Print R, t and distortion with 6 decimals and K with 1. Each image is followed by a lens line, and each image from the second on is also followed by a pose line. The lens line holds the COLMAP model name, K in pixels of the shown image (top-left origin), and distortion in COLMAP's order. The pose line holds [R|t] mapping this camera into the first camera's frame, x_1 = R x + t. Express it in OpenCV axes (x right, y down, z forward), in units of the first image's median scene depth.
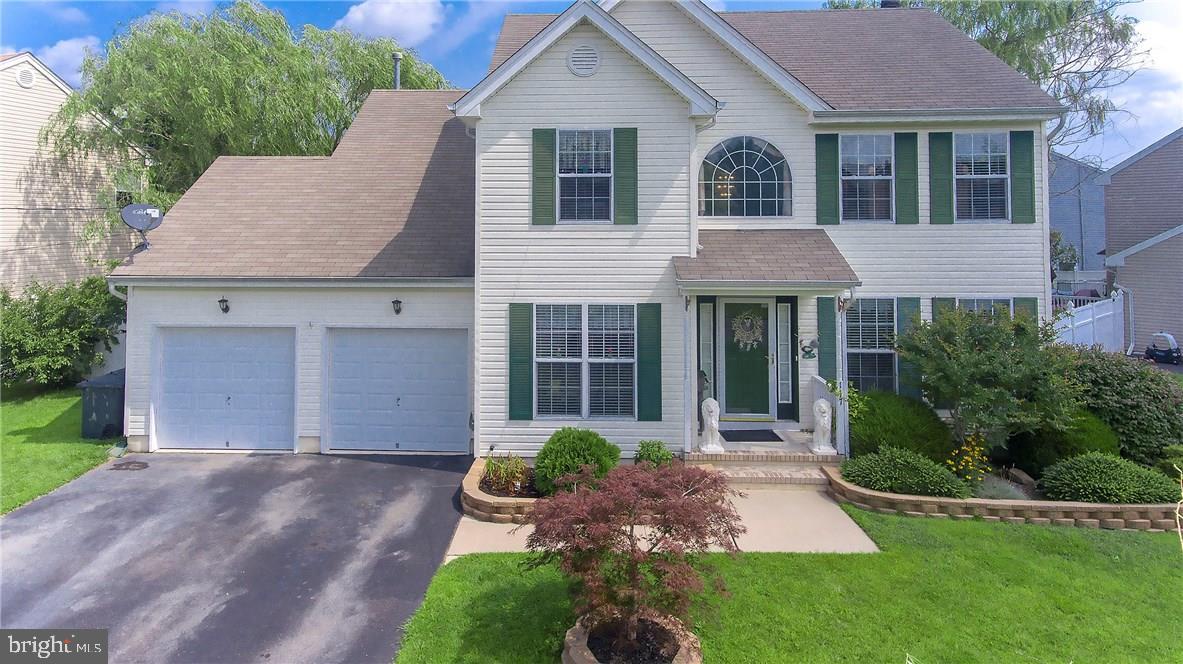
lens RADIAL K [[679.0, 0, 574.0], [0, 679.0, 223.6], [0, 0, 1]] dist [0.015529, 0.002398]
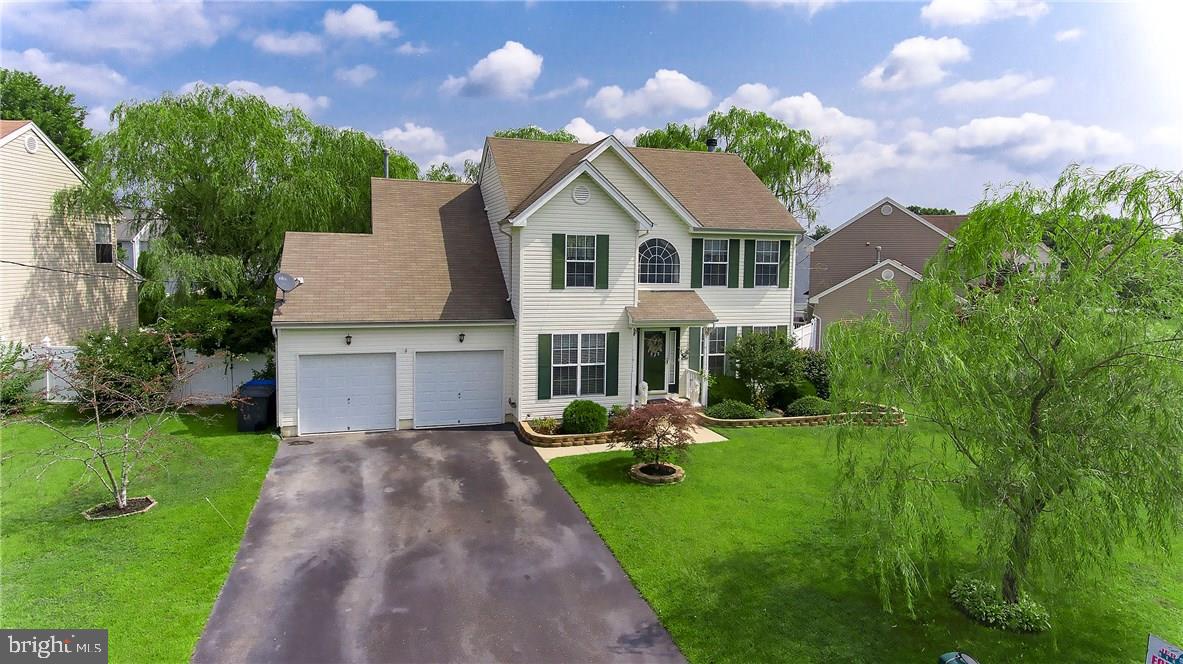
lens RADIAL K [[679.0, 0, 586.0], [0, 679.0, 335.7], [0, 0, 1]] dist [0.015529, 0.002398]
pose [[0.935897, -0.024319, 0.351433, -0.594393], [-0.019082, 0.992650, 0.119508, -0.089895], [-0.351756, -0.118554, 0.928554, -0.663631]]
